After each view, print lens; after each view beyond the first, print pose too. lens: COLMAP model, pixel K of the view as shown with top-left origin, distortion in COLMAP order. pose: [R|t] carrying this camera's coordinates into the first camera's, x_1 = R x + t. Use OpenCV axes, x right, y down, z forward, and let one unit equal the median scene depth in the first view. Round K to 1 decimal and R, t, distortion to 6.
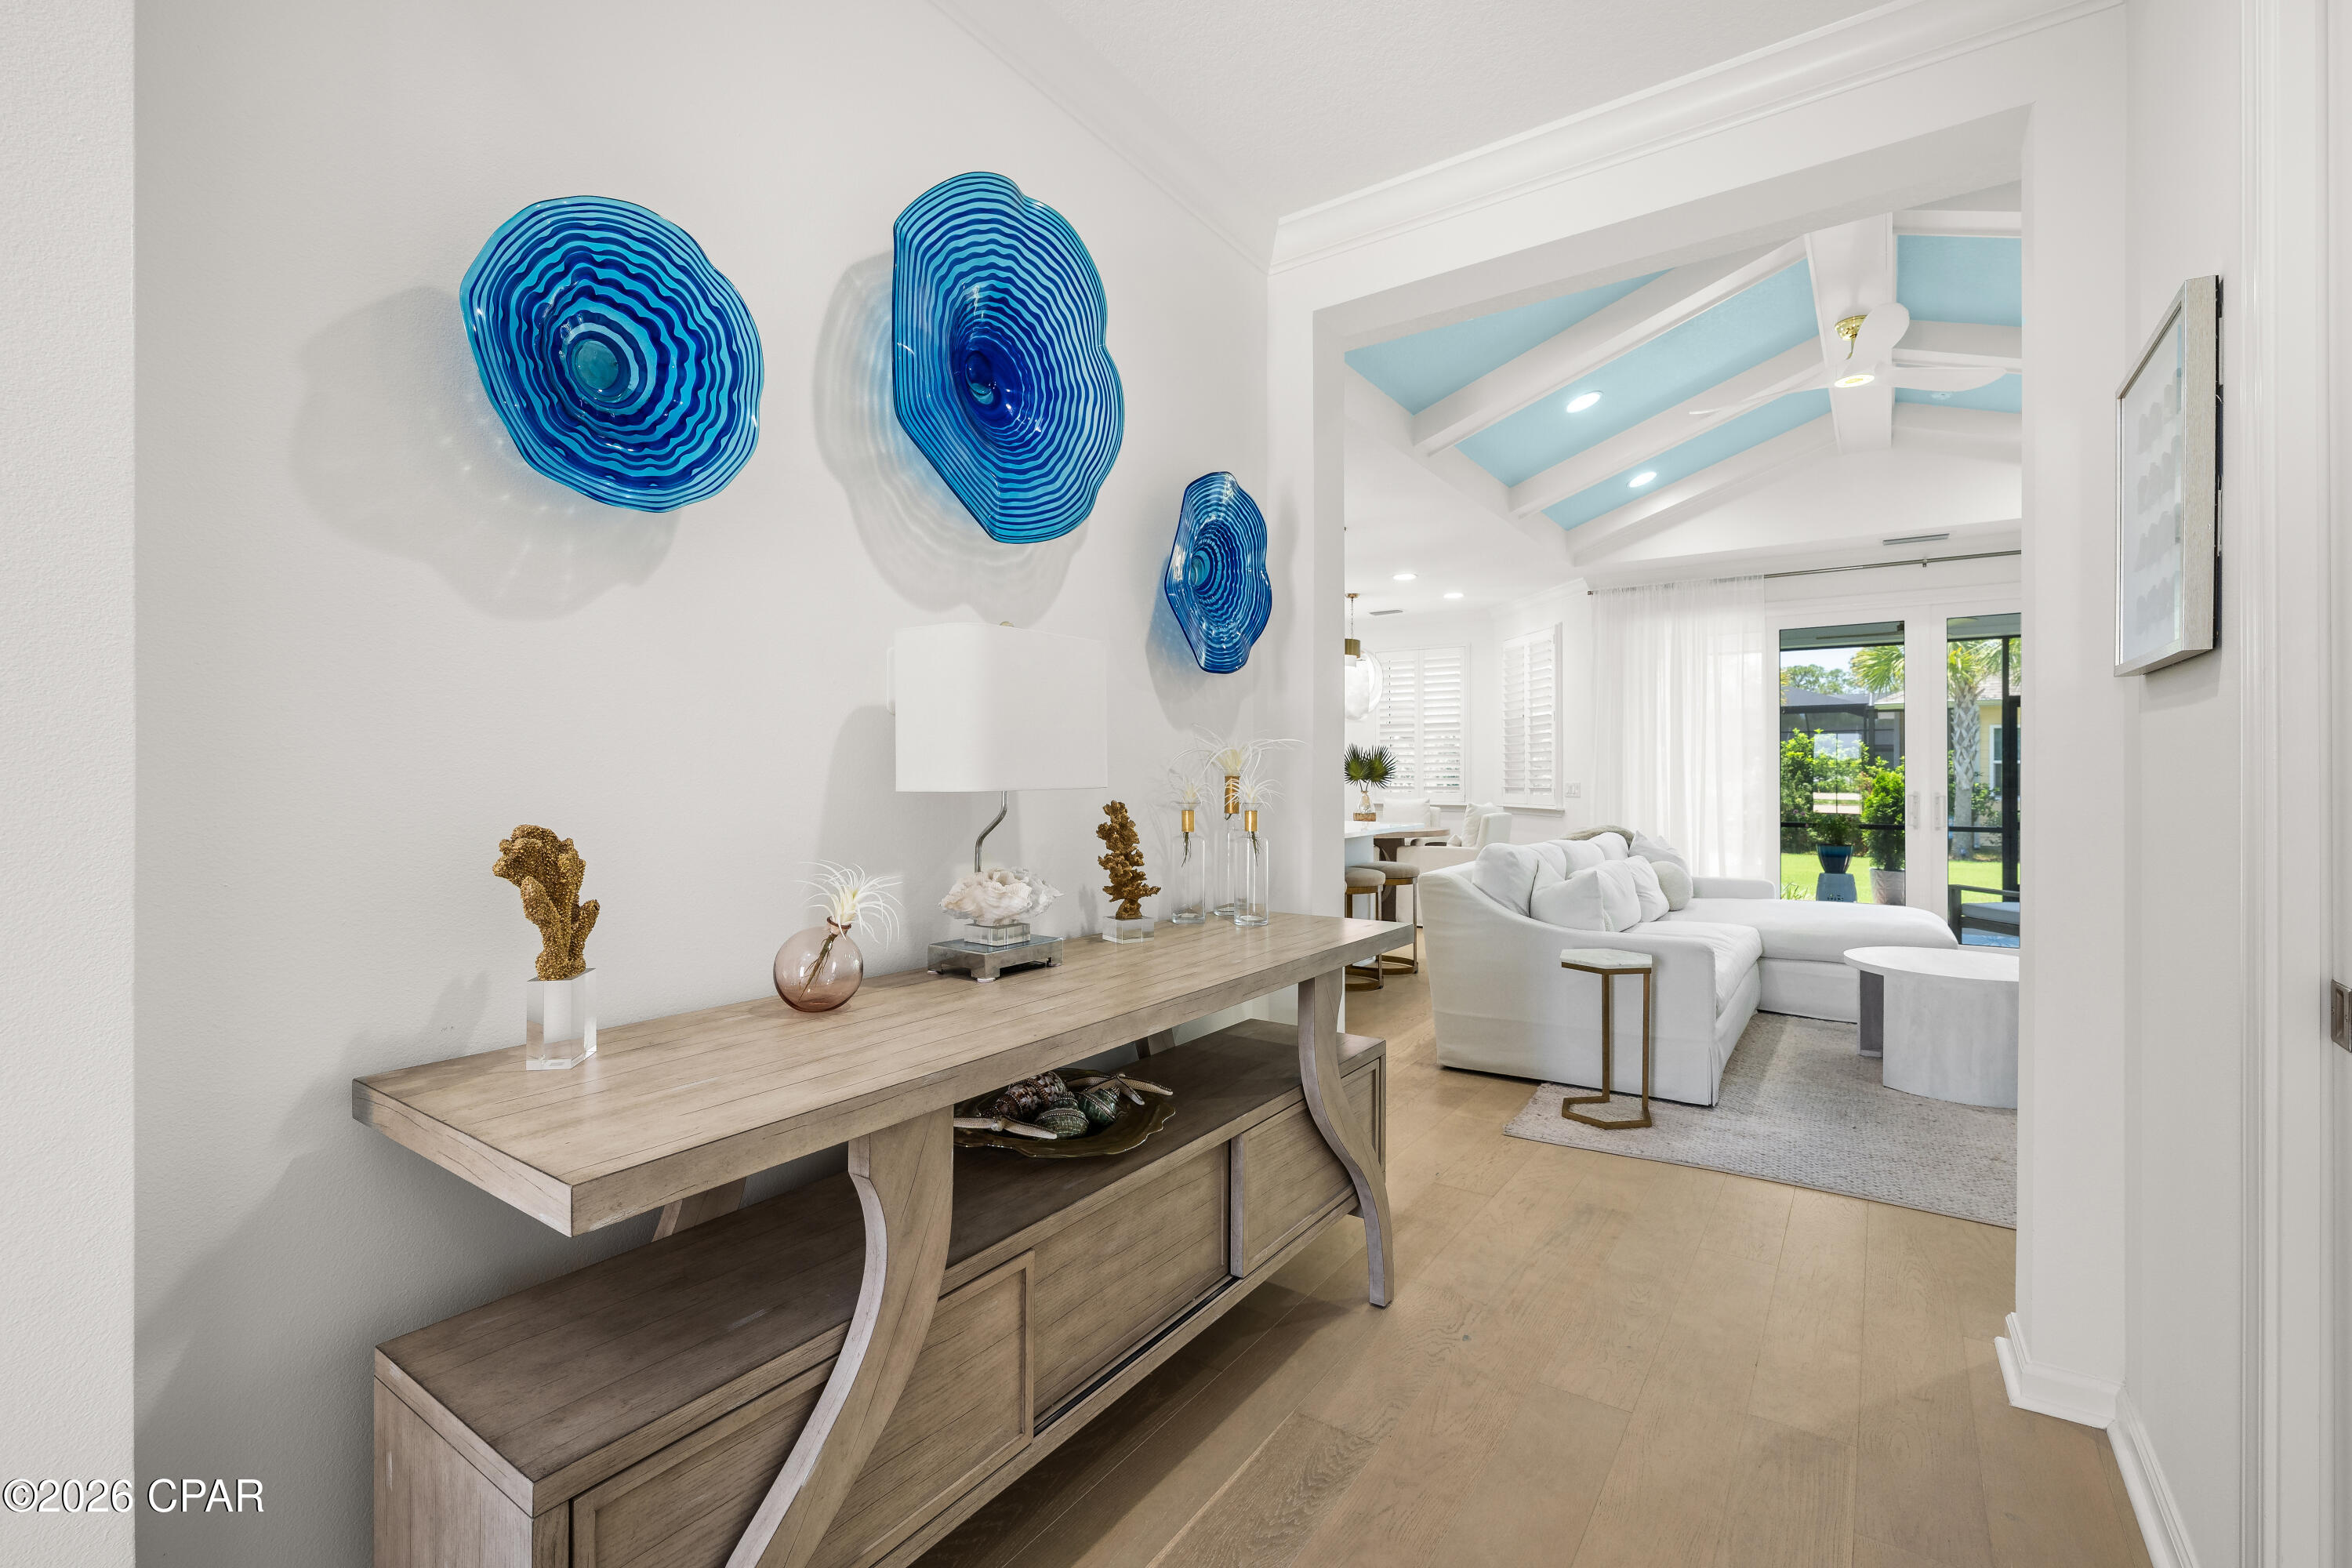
lens RADIAL K [[1032.6, 0, 1170.2], [0, 1032.6, 777.1], [0, 0, 1]] dist [-0.000391, -0.000061]
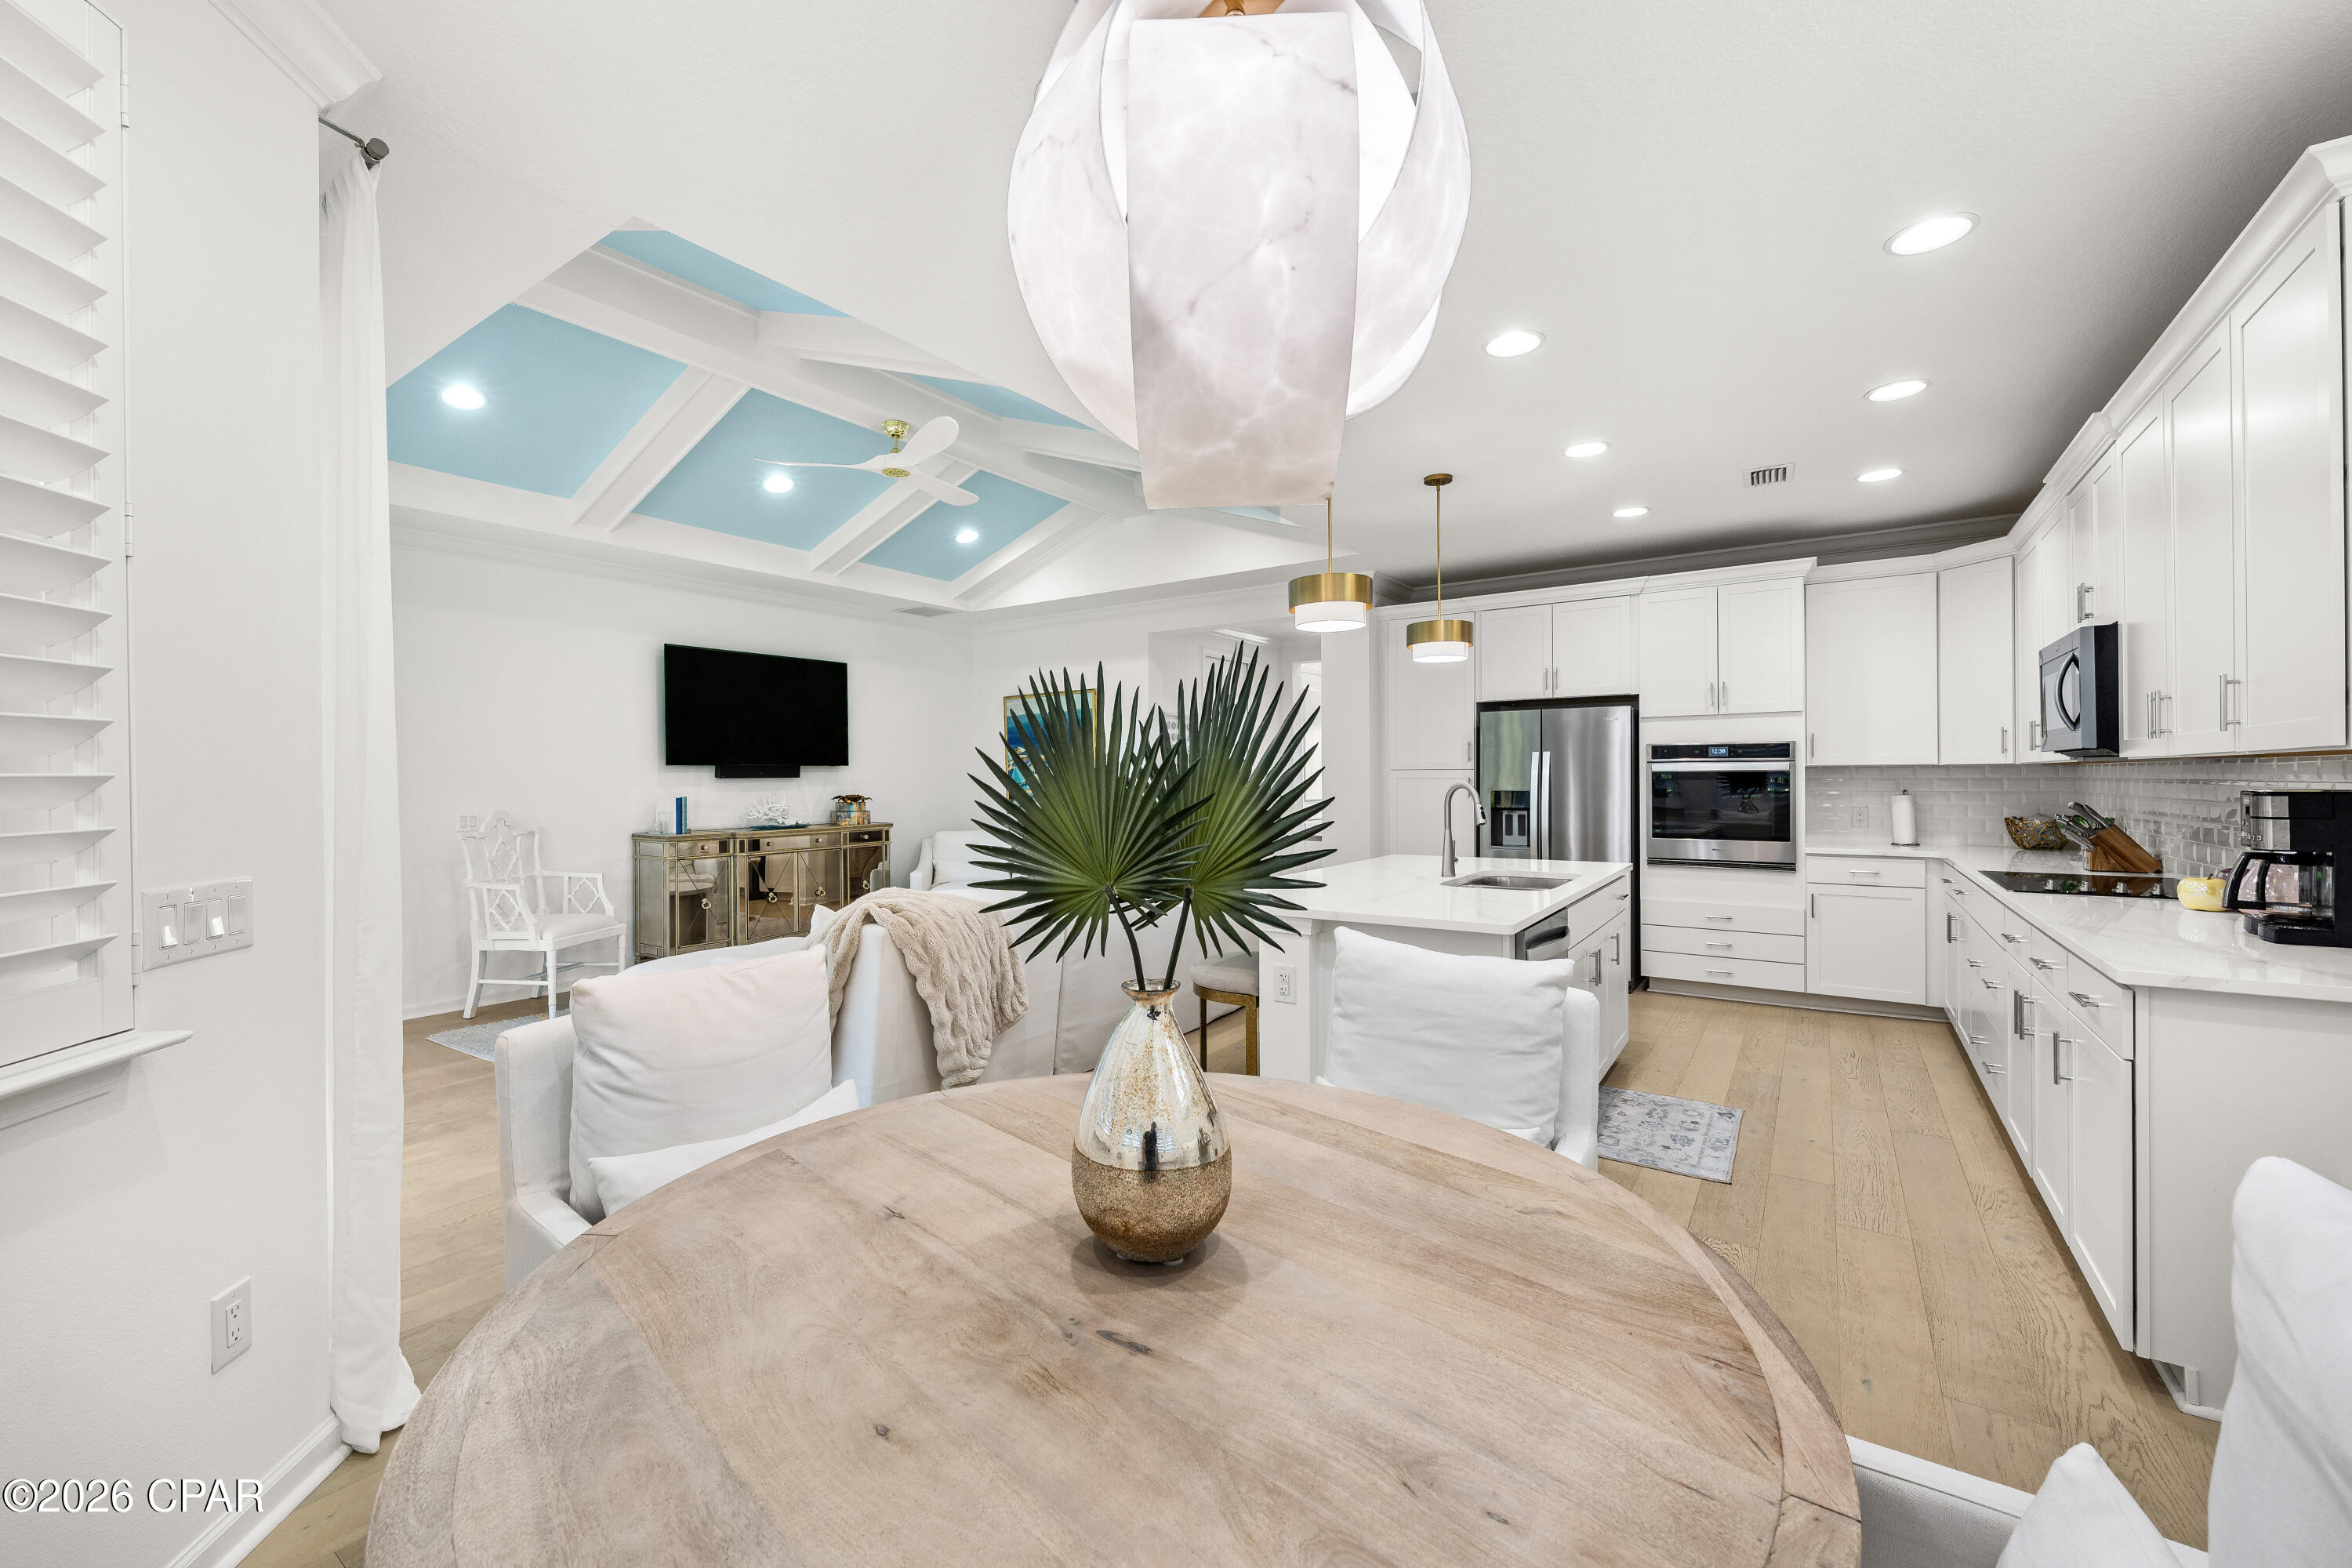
lens RADIAL K [[942.9, 0, 1174.8], [0, 942.9, 772.9], [0, 0, 1]] dist [-0.000099, -0.000113]
pose [[-0.999964, 0.006529, -0.005440, 0.243353], [0.006545, 0.999975, -0.002782, -0.019744], [0.005422, -0.002817, -0.999981, 1.485785]]
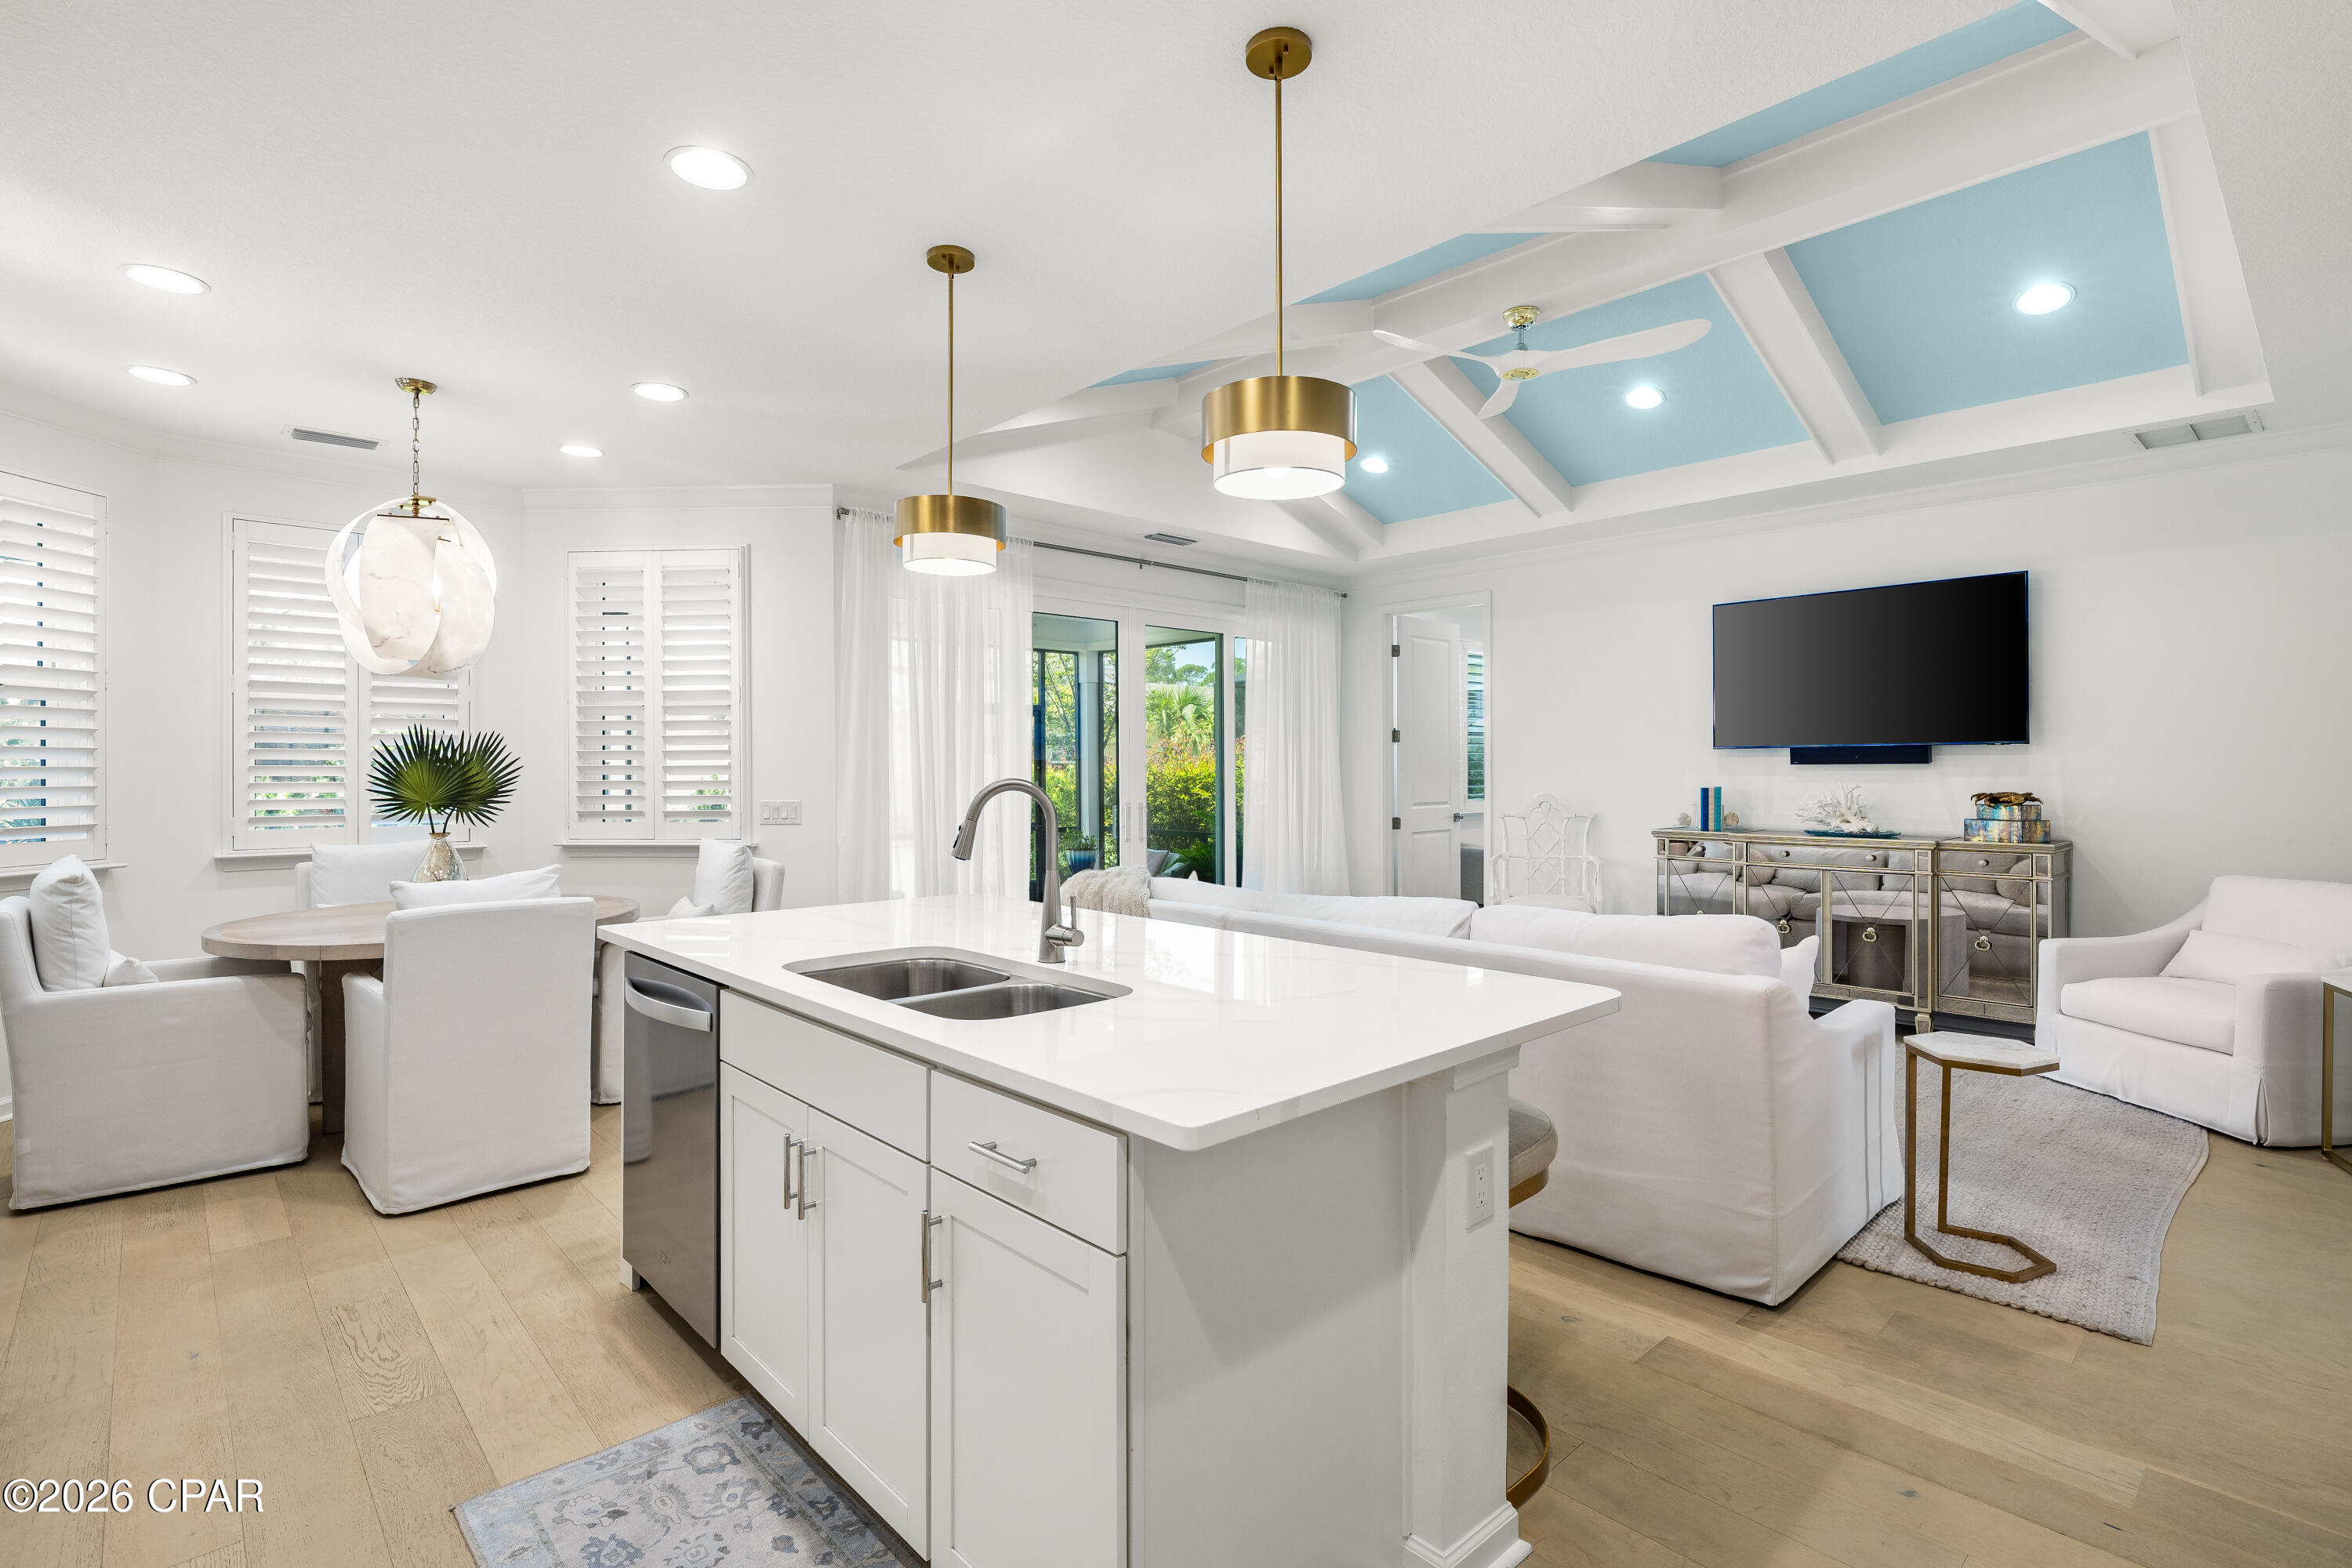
lens RADIAL K [[1105.4, 0, 1166.0], [0, 1105.4, 771.3], [0, 0, 1]] dist [-0.001558, 0.000141]
pose [[0.217982, -0.002697, 0.975949, -0.276375], [0.001943, 0.999995, 0.002330, -0.017805], [-0.975951, 0.001388, 0.217986, 0.774240]]
